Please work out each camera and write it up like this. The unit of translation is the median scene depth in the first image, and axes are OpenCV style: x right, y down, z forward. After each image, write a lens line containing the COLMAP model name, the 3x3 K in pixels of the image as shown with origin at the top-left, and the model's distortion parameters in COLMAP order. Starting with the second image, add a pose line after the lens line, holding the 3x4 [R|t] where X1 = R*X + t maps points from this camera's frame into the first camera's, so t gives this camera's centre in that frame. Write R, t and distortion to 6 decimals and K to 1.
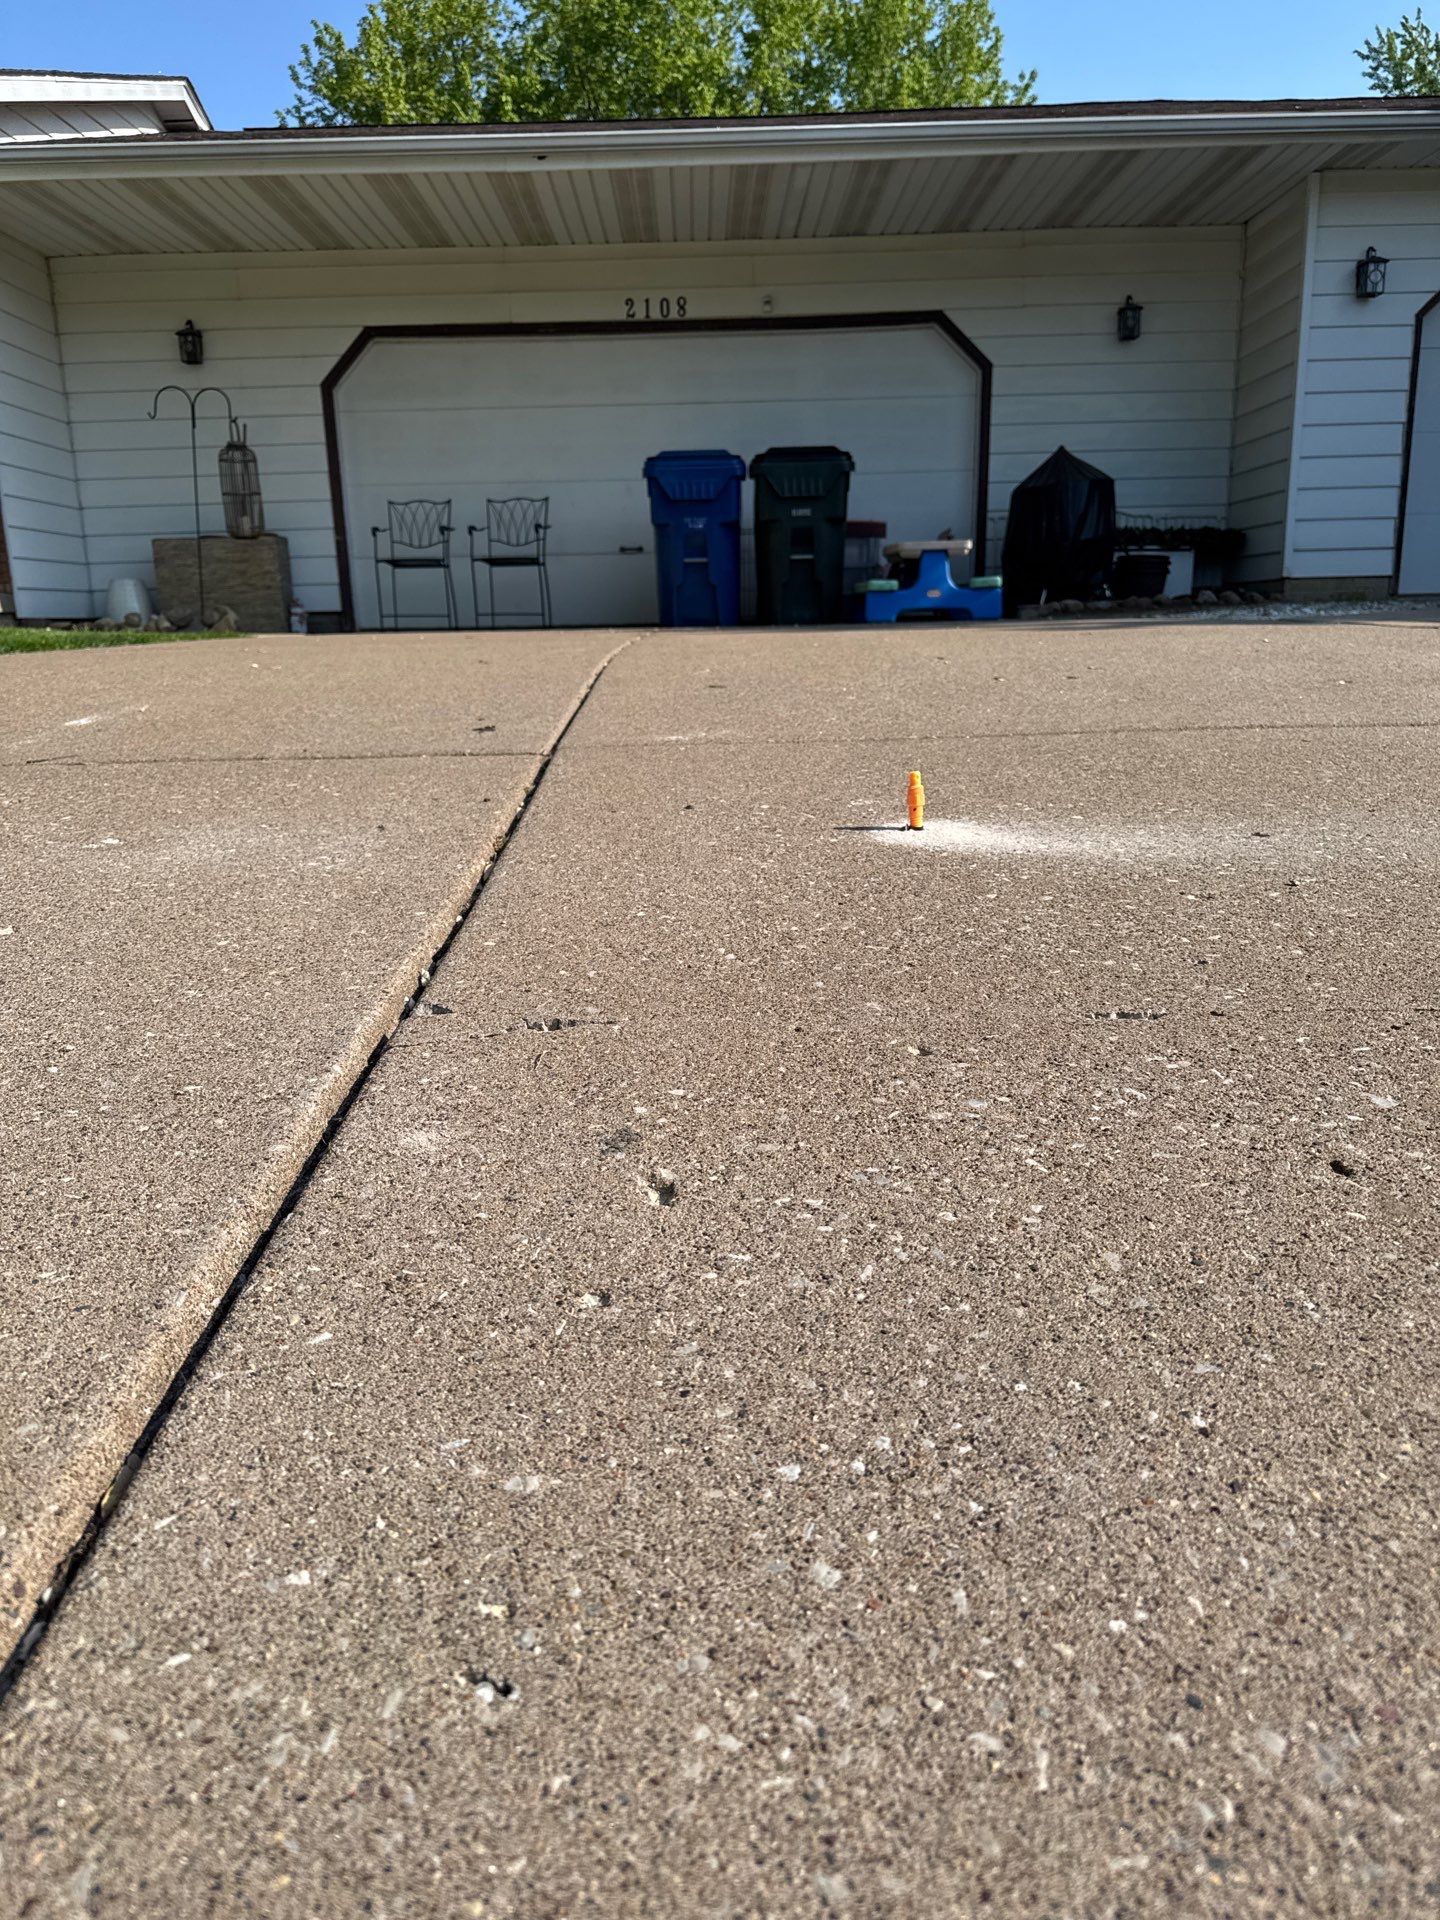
lens RADIAL K [[1384.6, 0, 703.2], [0, 1384.6, 964.1], [0, 0, 1]] dist [0.029116, -0.038807]
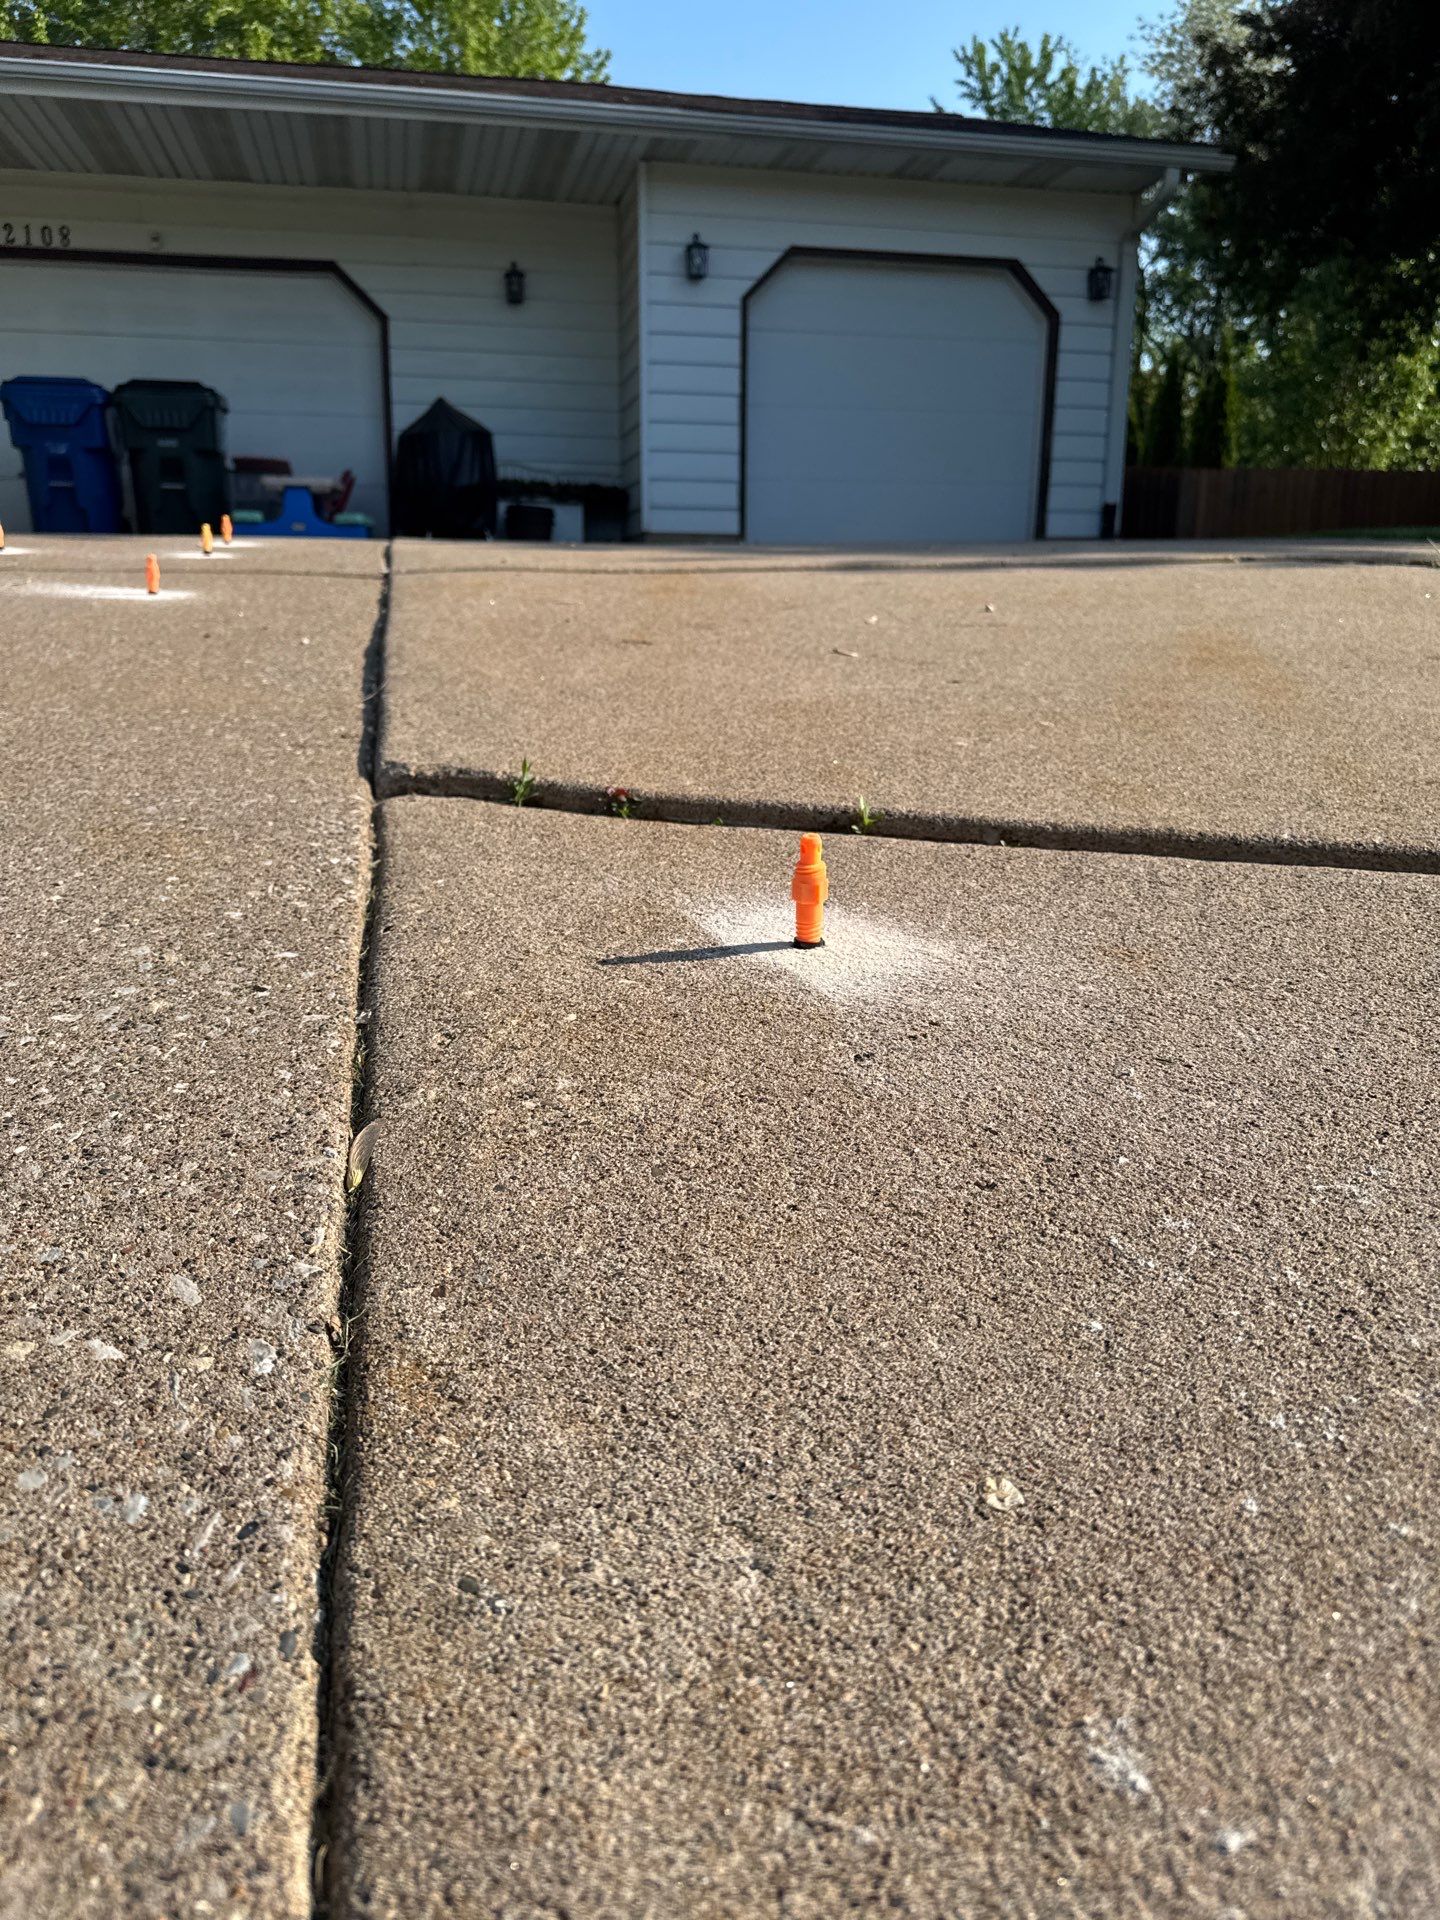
lens RADIAL K [[1384.6, 0, 716.1], [0, 1384.6, 951.6], [0, 0, 1]] dist [0.029116, -0.038807]
pose [[0.975383, -0.024774, 0.219121, 0.226824], [0.022058, 0.999647, 0.014835, 0.042004], [-0.219412, -0.009636, 0.975585, -0.093210]]
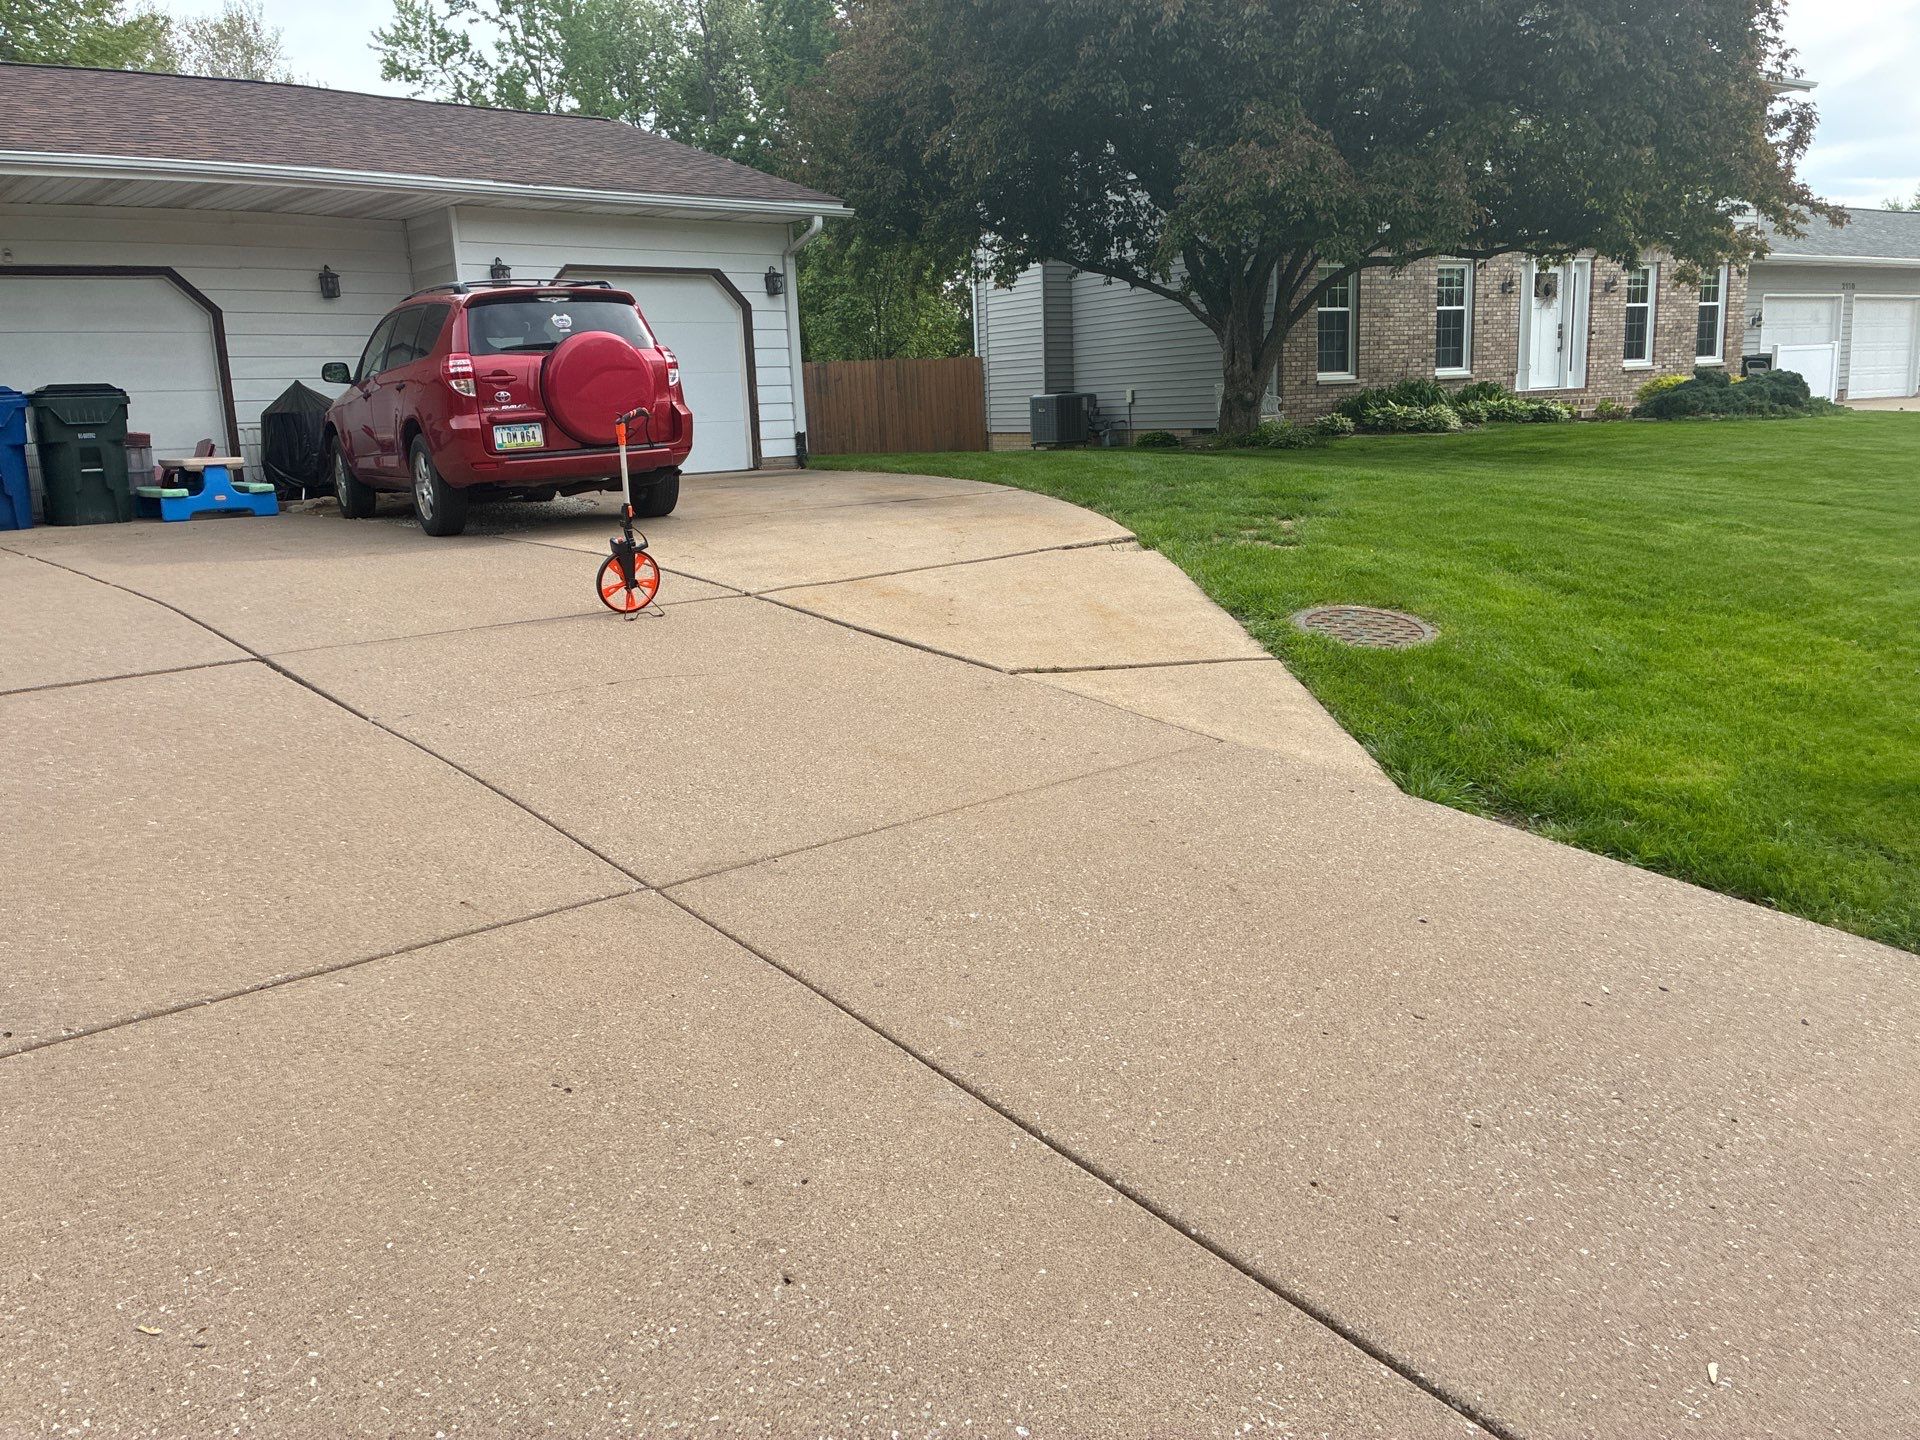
lens RADIAL K [[1449.4, 0, 962.3], [0, 1449.4, 706.1], [0, 0, 1]] dist [0.047040, -0.051591]
pose [[0.754106, -0.138253, 0.642036, -0.205978], [0.175449, 0.984471, 0.005917, 0.034792], [-0.632884, 0.108182, 0.766652, -0.443901]]
